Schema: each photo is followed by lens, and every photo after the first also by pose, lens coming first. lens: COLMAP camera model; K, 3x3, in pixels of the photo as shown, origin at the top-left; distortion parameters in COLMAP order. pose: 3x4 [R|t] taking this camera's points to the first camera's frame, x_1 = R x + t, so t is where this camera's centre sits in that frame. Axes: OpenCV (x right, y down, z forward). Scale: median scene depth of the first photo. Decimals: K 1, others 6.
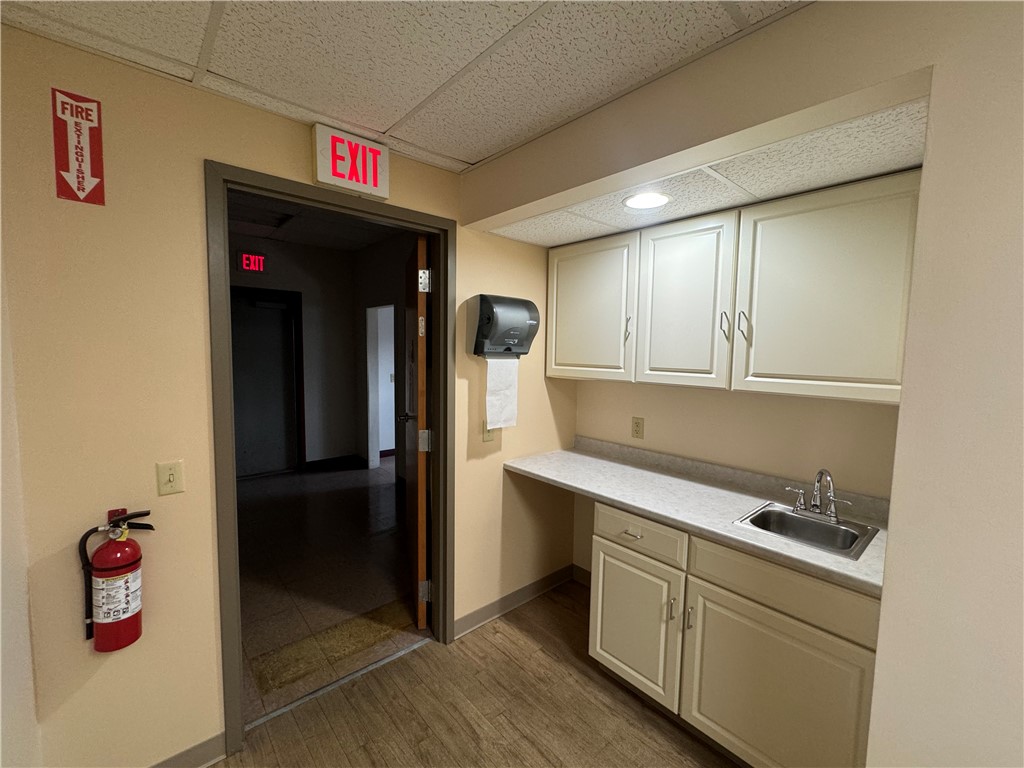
lens RADIAL K [[429.1, 0, 512.7], [0, 429.1, 382.6], [0, 0, 1]] dist [-0.001945, 0.000208]
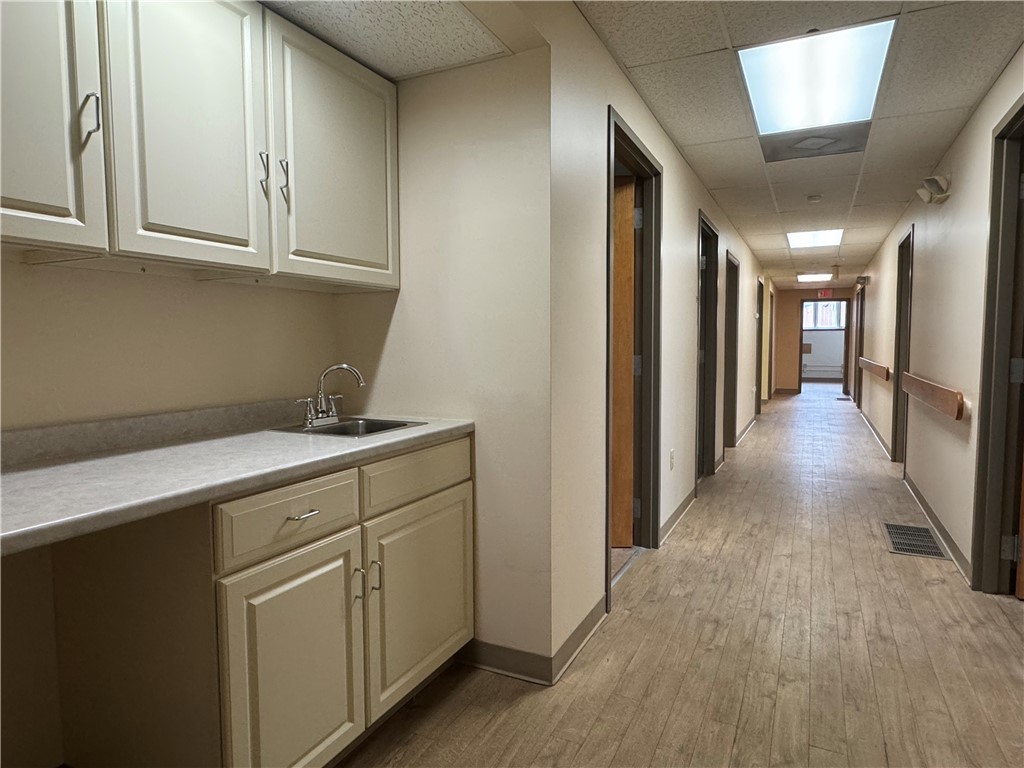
lens RADIAL K [[611.4, 0, 512.0], [0, 611.4, 384.0], [0, 0, 1]] dist [-0.024043, -0.000809]
pose [[-0.384322, -0.074871, 0.920158, -0.531687], [0.075014, 0.990878, 0.111956, 0.110093], [-0.920146, 0.112052, -0.375200, 0.997203]]
